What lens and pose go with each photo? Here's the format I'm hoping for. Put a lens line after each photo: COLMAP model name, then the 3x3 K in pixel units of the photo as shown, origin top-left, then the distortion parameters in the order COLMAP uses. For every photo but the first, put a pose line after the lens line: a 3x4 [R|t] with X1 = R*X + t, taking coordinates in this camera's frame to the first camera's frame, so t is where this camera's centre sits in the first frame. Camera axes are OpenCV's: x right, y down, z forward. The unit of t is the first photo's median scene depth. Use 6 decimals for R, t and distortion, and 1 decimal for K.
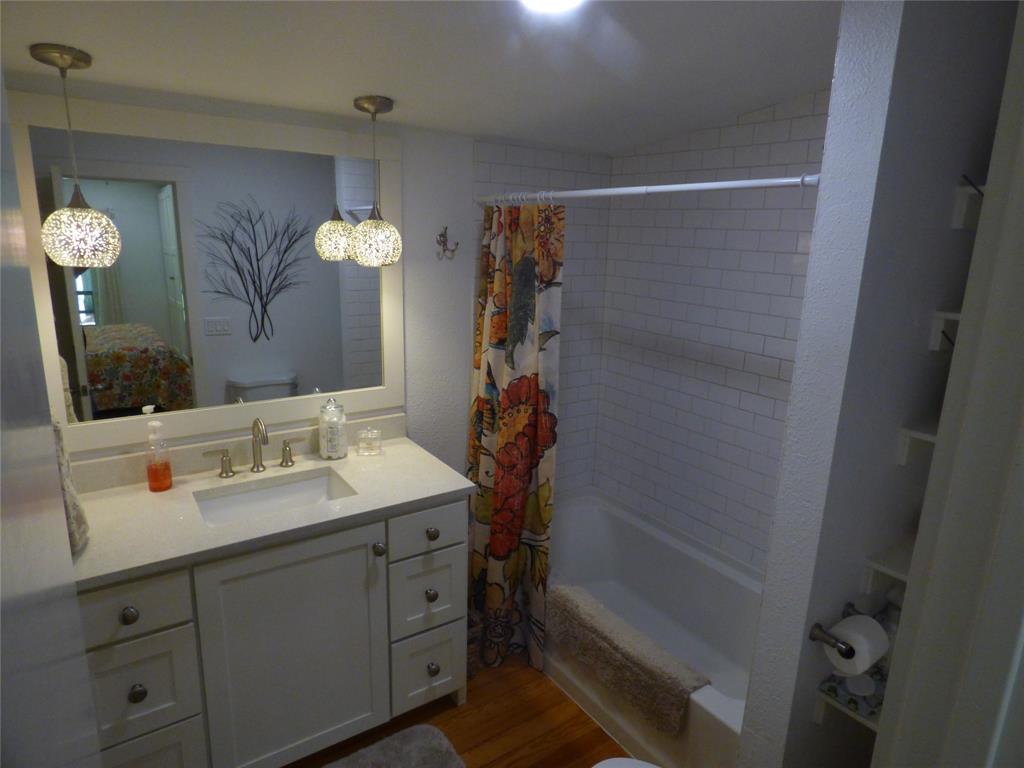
lens RADIAL K [[617.0, 0, 517.4], [0, 617.0, 382.8], [0, 0, 1]] dist [-0.018966, 0.014687]
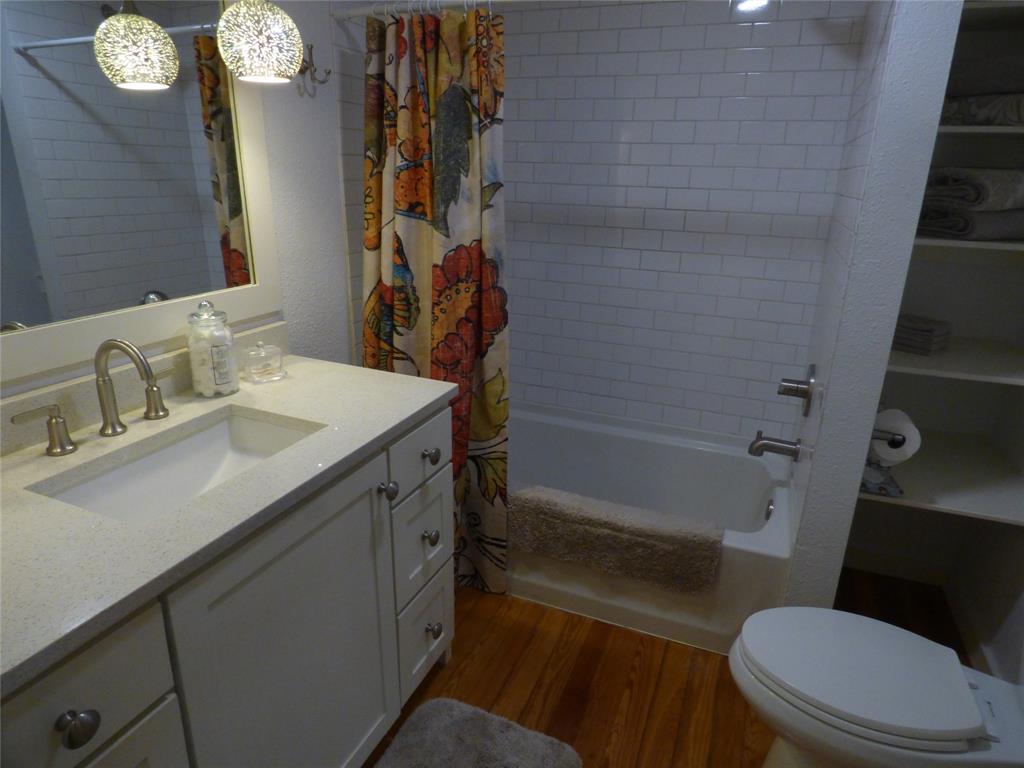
lens RADIAL K [[617.0, 0, 508.9], [0, 617.0, 379.2], [0, 0, 1]] dist [-0.018966, 0.014687]
pose [[0.839076, -0.181668, 0.512785, -0.376184], [0.132489, 0.982454, 0.131268, 0.062231], [-0.527635, -0.042205, 0.848422, 0.290881]]
